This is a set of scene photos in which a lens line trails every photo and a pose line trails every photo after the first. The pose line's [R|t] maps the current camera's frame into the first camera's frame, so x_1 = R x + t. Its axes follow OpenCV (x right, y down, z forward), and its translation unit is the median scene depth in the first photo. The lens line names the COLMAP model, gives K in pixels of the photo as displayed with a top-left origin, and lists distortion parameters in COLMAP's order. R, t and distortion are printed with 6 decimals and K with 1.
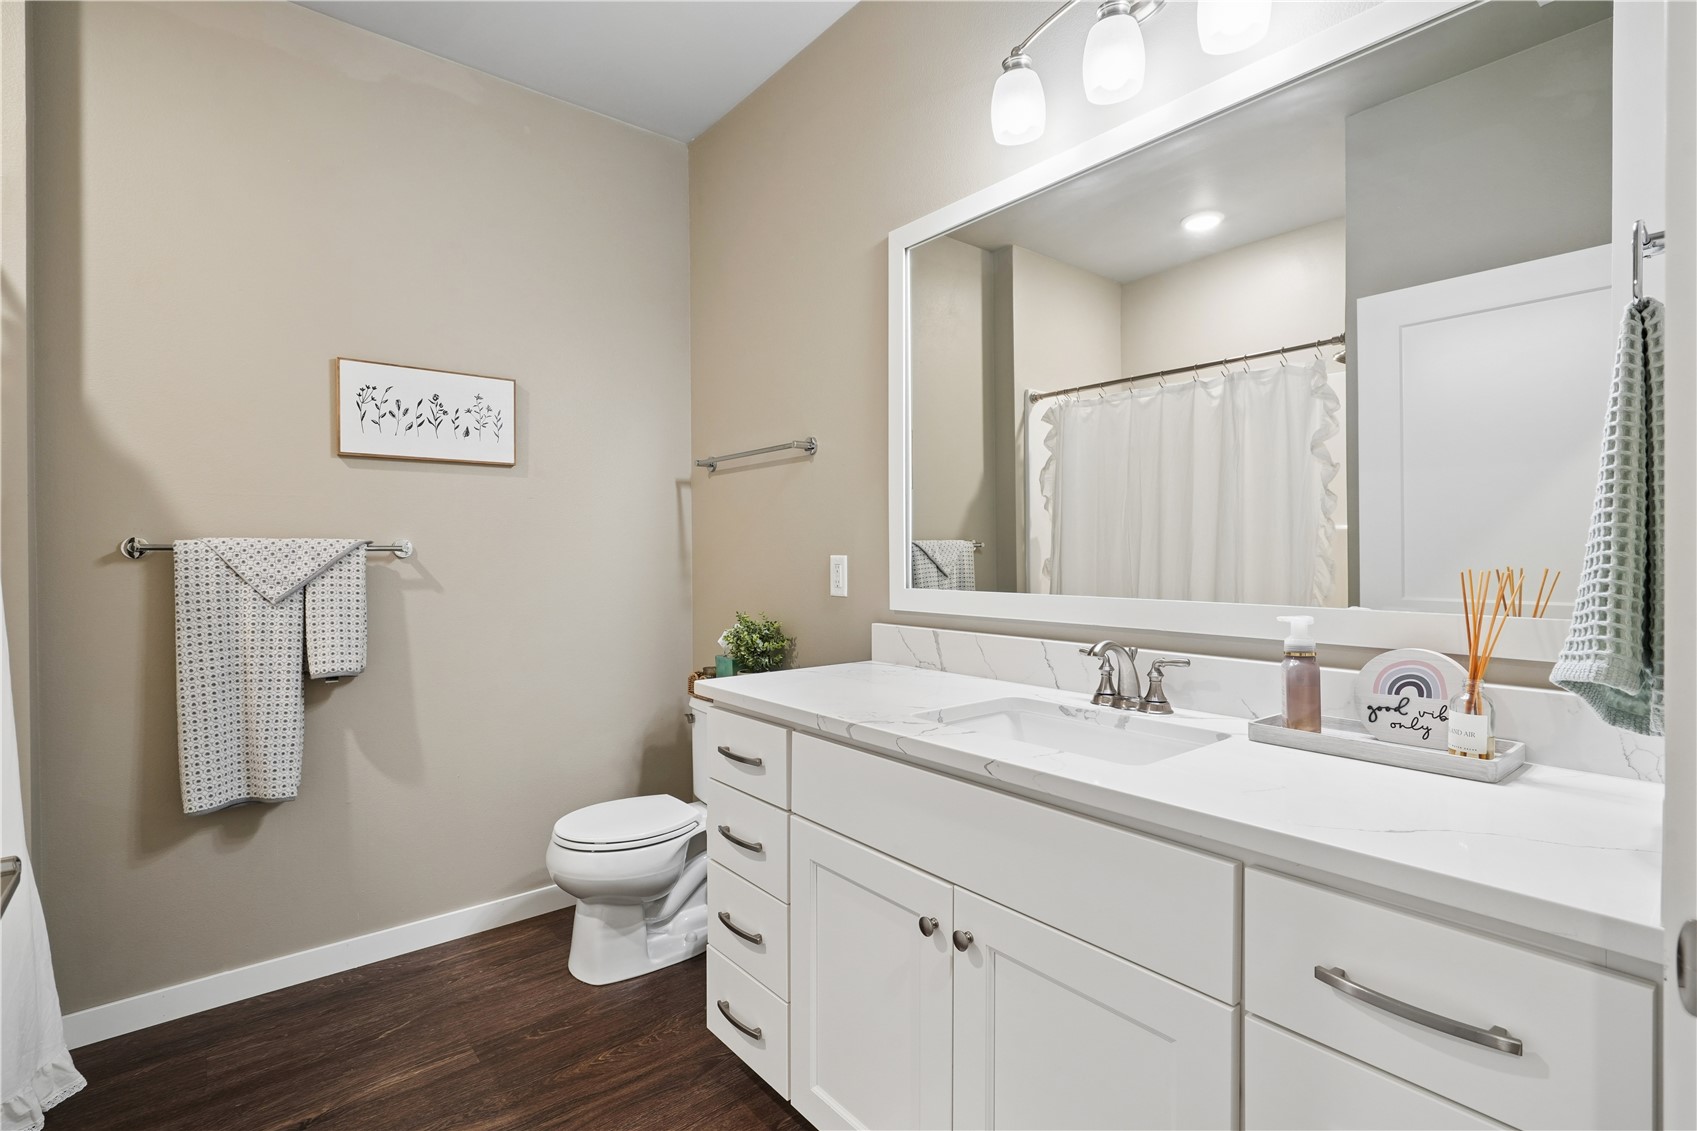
lens RADIAL K [[787.3, 0, 793.3], [0, 787.3, 564.1], [0, 0, 1]] dist [-0.000195, -0.000040]
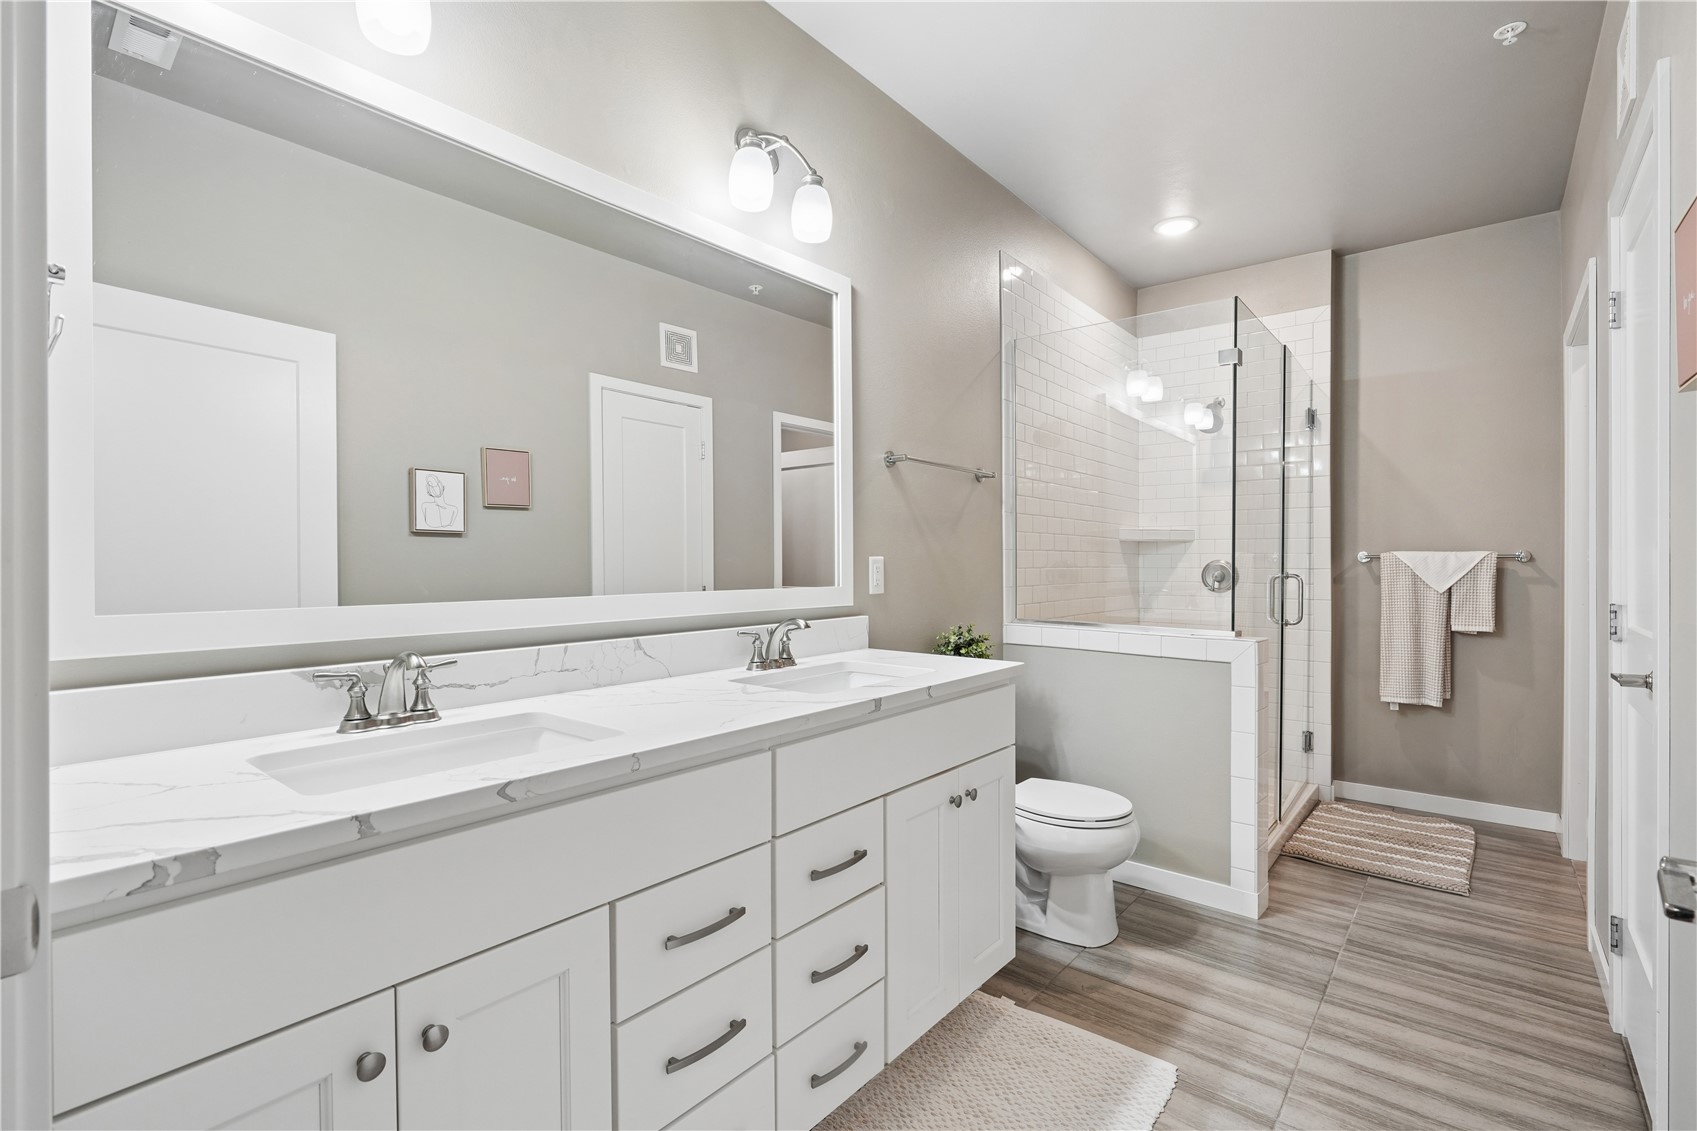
lens RADIAL K [[787.3, 0, 793.3], [0, 787.3, 564.1], [0, 0, 1]] dist [-0.000195, -0.000040]
pose [[-0.194517, -0.001830, 0.980897, -0.588622], [0.007615, 0.999965, 0.003375, -0.004931], [-0.980870, 0.008126, -0.194497, 0.750647]]
